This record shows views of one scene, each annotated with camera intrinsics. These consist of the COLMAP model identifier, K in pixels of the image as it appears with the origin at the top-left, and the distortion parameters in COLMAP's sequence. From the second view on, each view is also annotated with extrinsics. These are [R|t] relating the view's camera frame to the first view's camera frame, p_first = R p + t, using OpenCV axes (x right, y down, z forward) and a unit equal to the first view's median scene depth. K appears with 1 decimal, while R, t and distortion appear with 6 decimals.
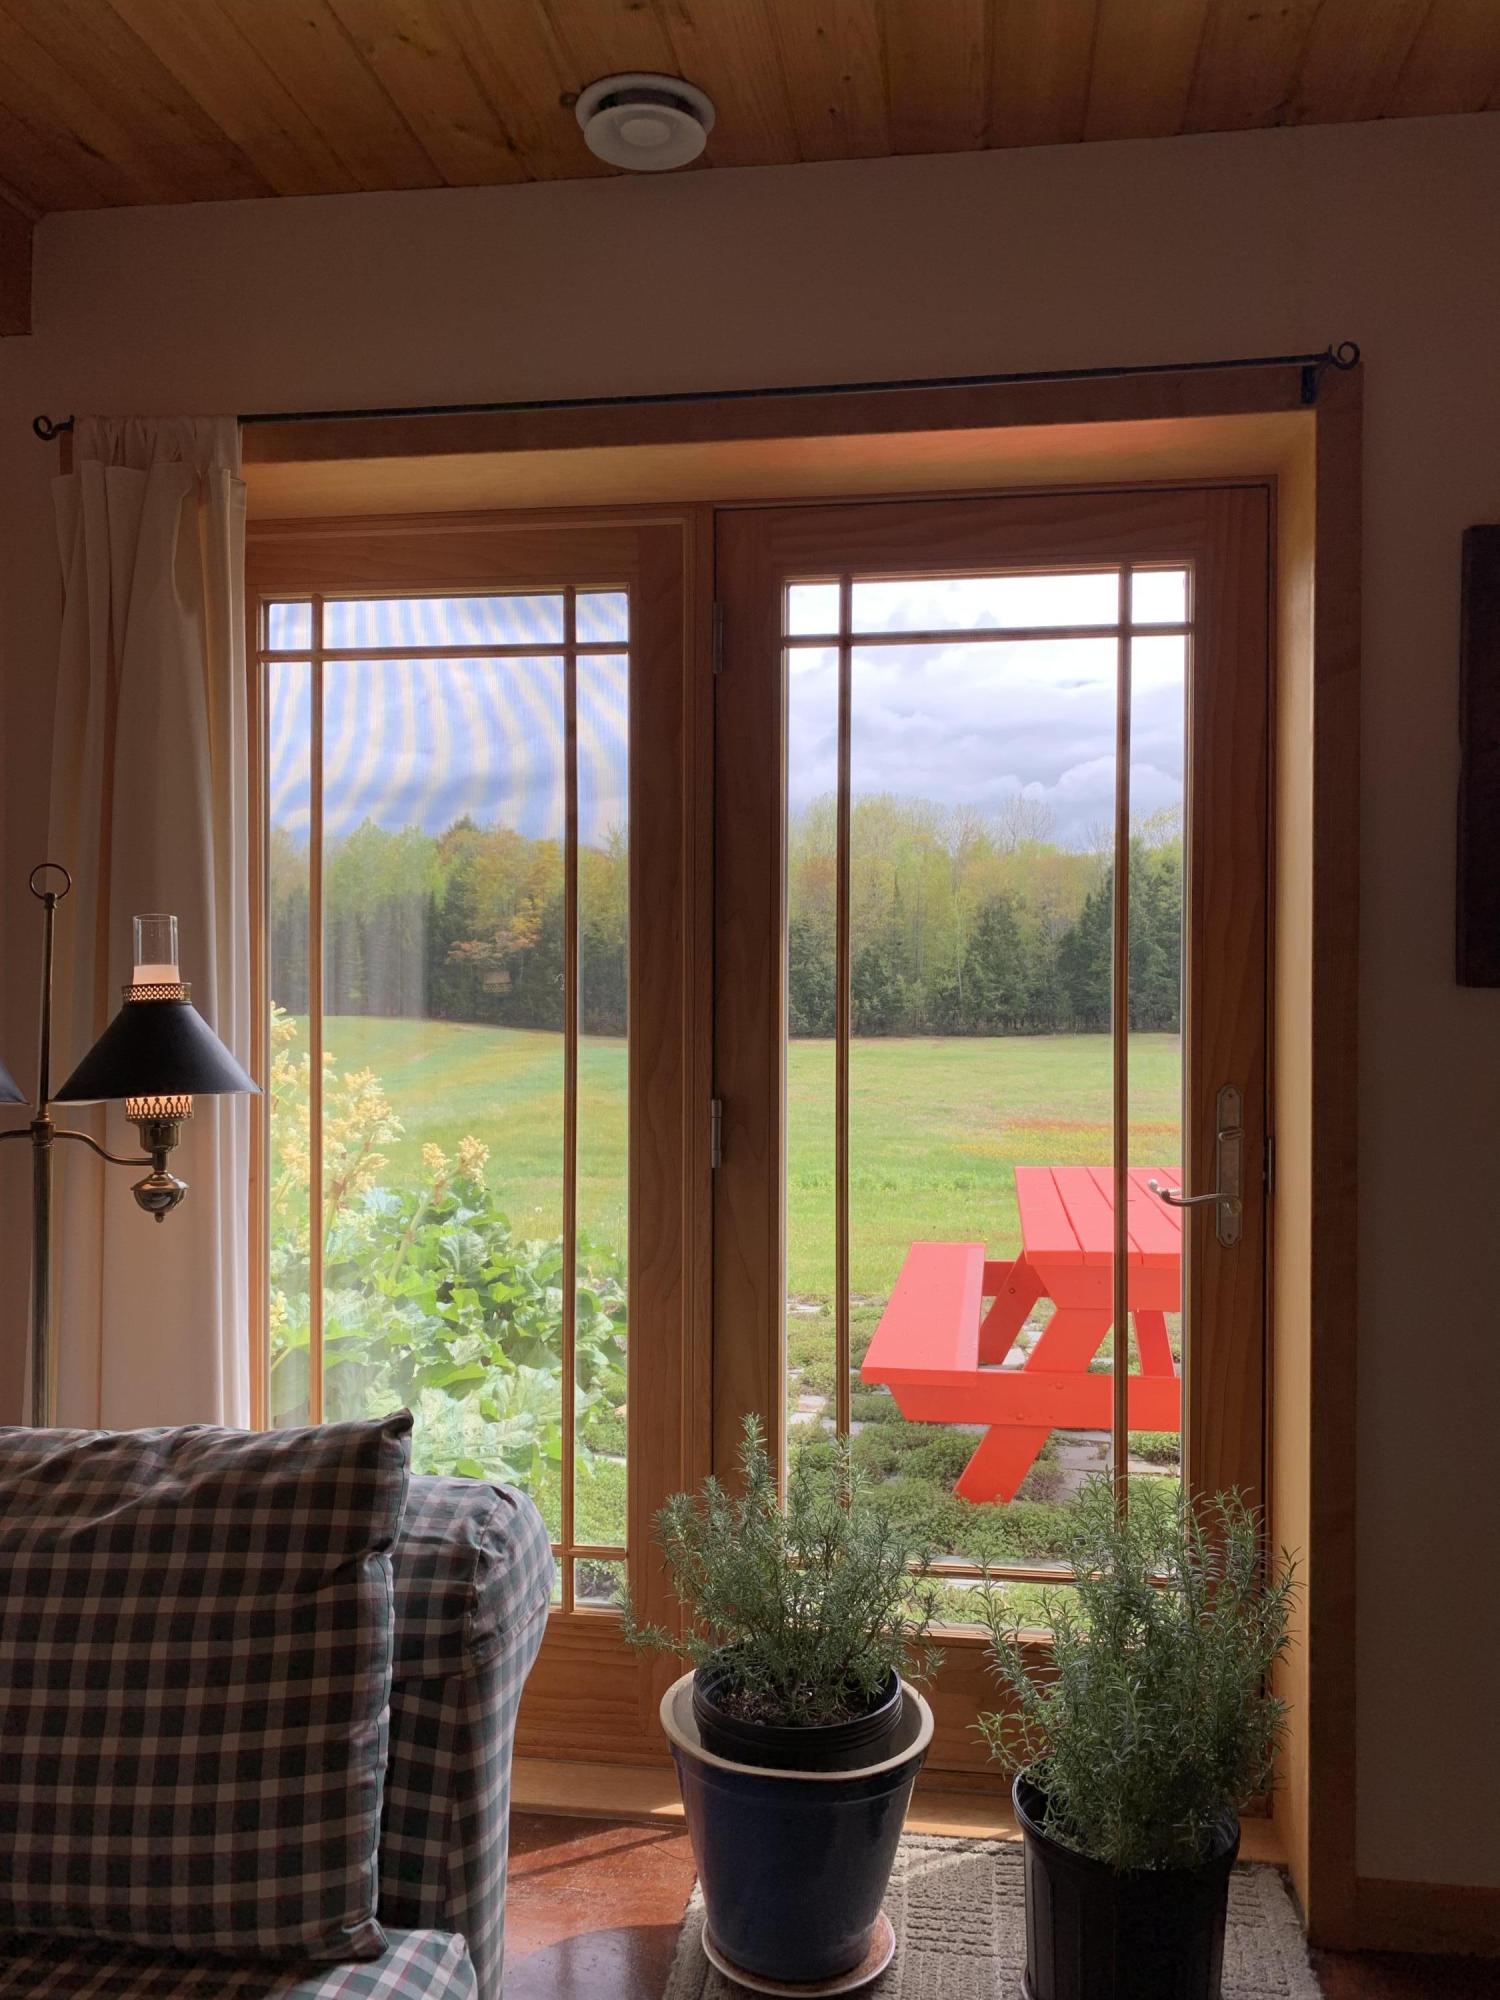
lens RADIAL K [[1503.1, 0, 751.9], [0, 1503.1, 1006.6], [0, 0, 1]] dist [0.008214, -0.005700]
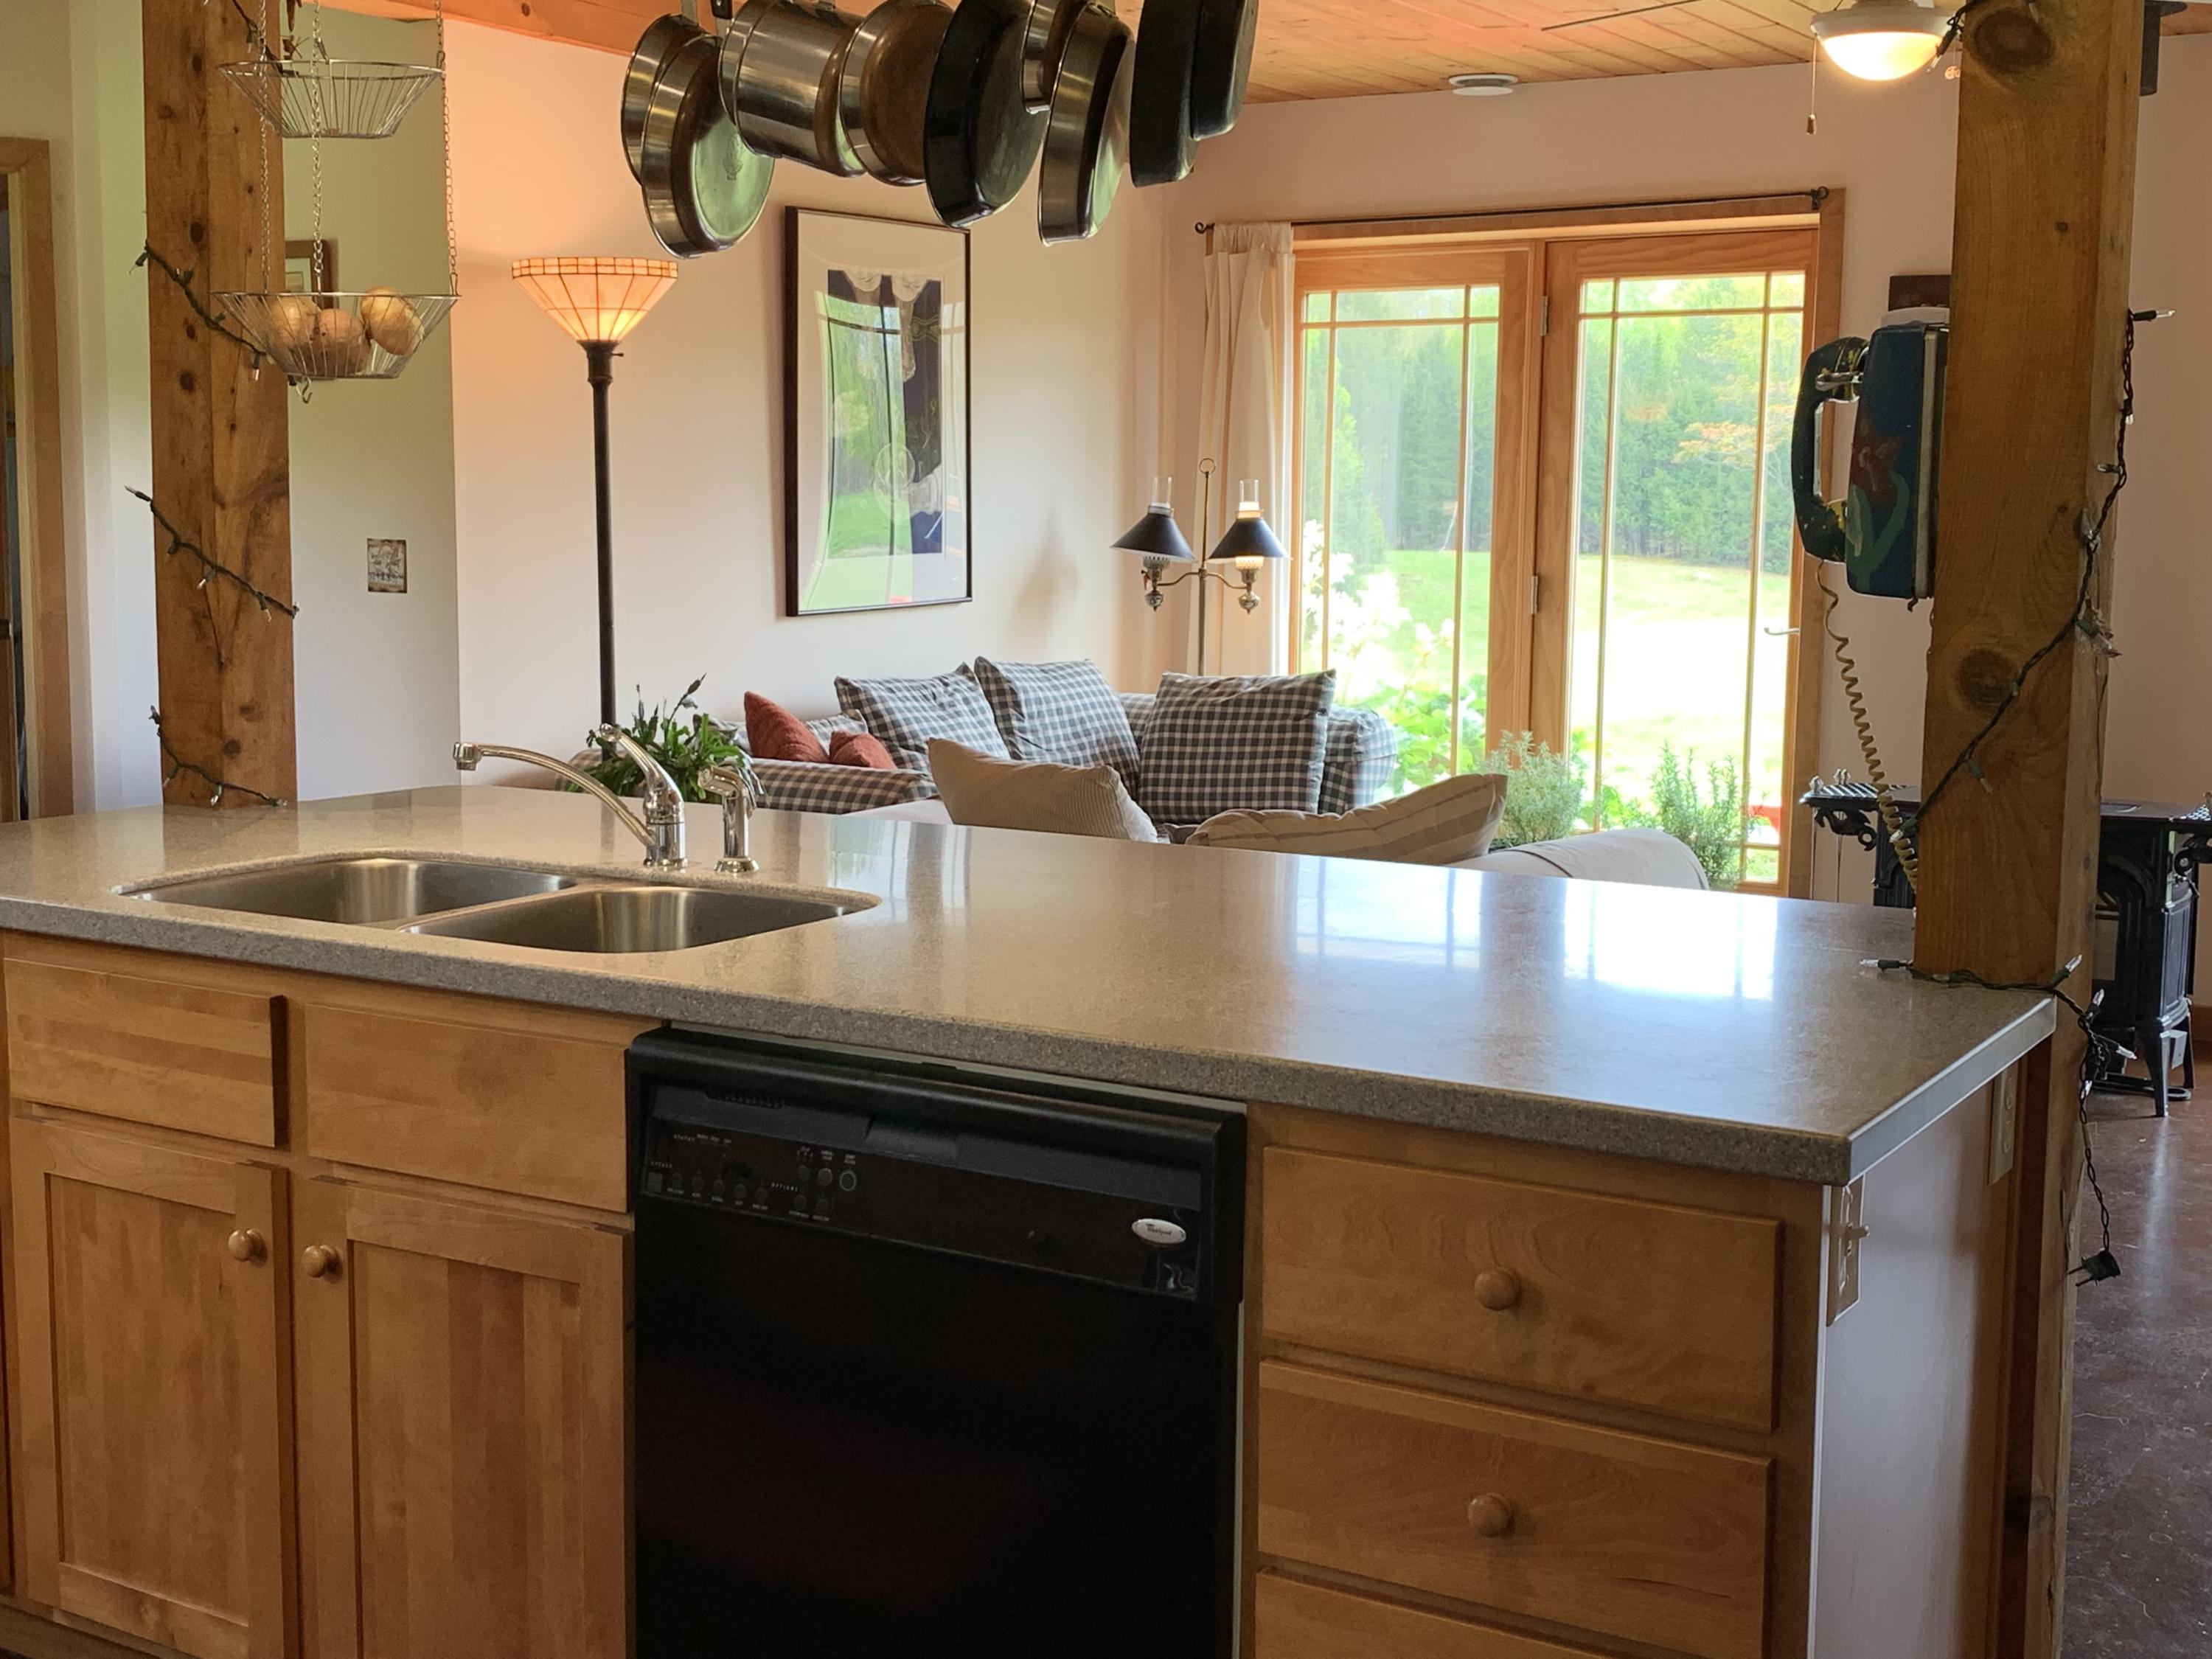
lens RADIAL K [[2698.8, 0, 1102.5], [0, 2698.8, 831.3], [0, 0, 1]] dist [0.038254, 0.000000]
pose [[0.914743, 0.054220, -0.400381, 1.308332], [-0.010802, 0.993882, 0.109914, 0.026809], [0.403891, -0.096218, 0.909733, -3.508096]]
